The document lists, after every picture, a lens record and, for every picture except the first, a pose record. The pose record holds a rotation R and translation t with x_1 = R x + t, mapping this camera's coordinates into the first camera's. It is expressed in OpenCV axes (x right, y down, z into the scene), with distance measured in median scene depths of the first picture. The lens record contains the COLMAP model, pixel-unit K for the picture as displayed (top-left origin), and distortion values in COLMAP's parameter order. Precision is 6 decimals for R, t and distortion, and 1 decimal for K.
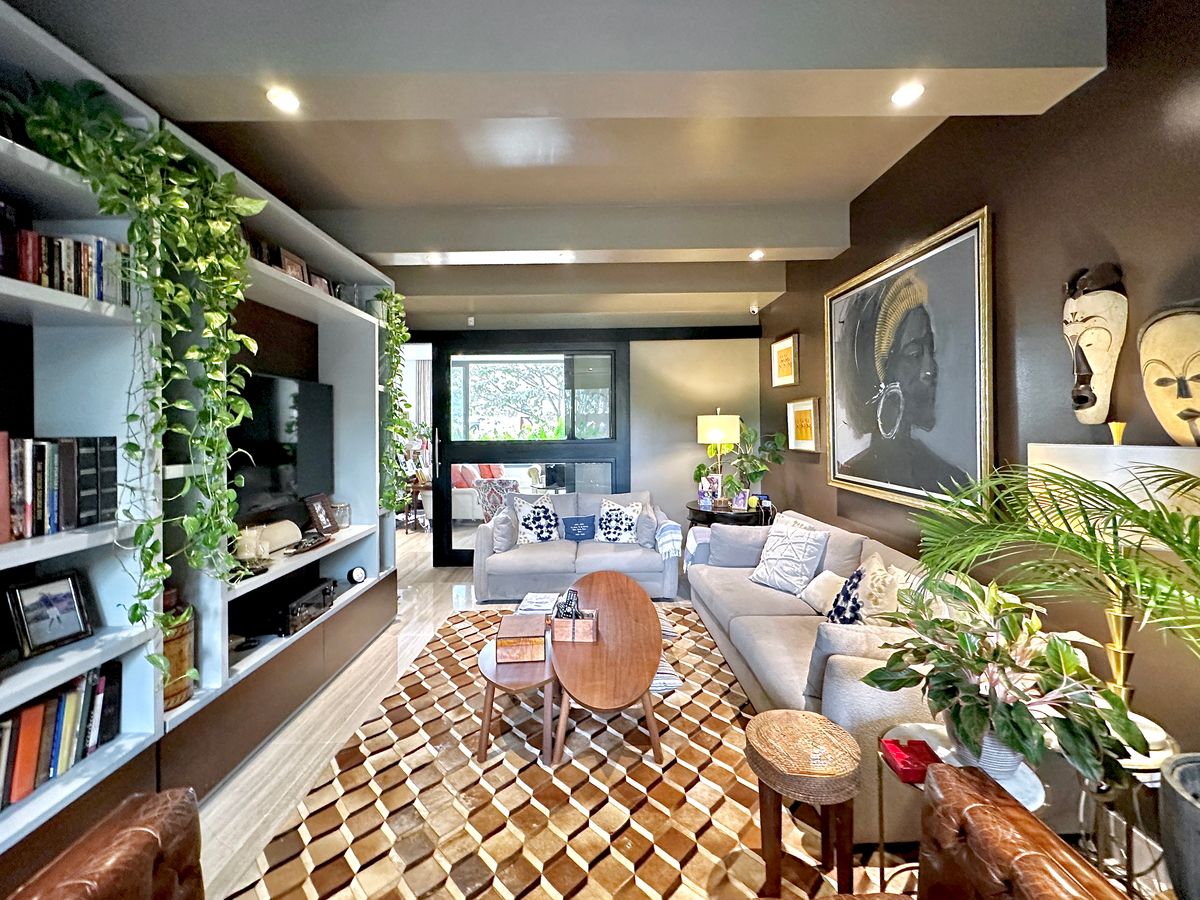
lens RADIAL K [[489.7, 0, 598.8], [0, 489.7, 424.7], [0, 0, 1]] dist [-0.000187, -0.000056]
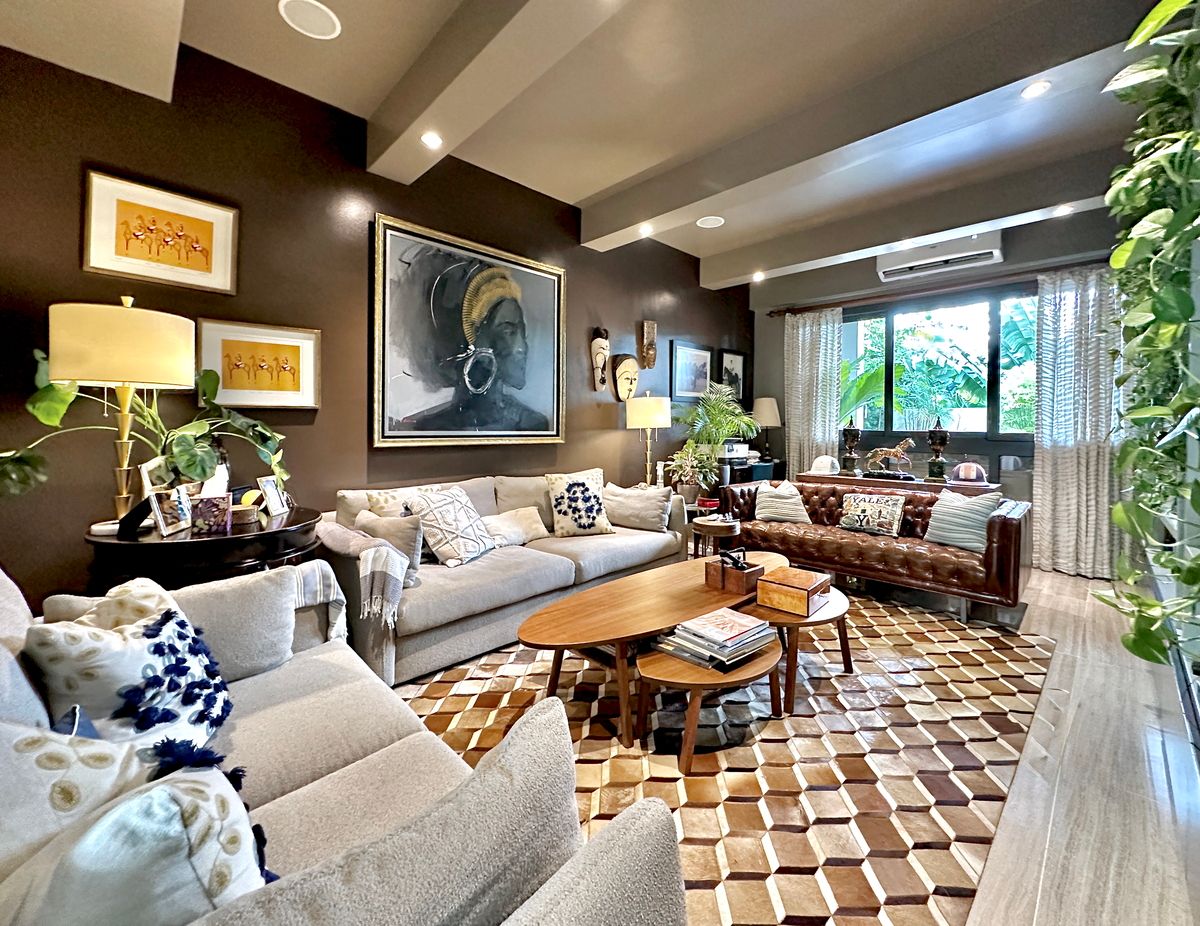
lens RADIAL K [[495.3, 0, 601.3], [0, 495.3, 425.7], [0, 0, 1]] dist [-0.000564, 0.000002]
pose [[-0.682210, -0.002740, 0.731151, -0.526519], [-0.006901, 0.999973, -0.002692, 0.114947], [-0.731124, -0.006882, -0.682210, 1.701108]]
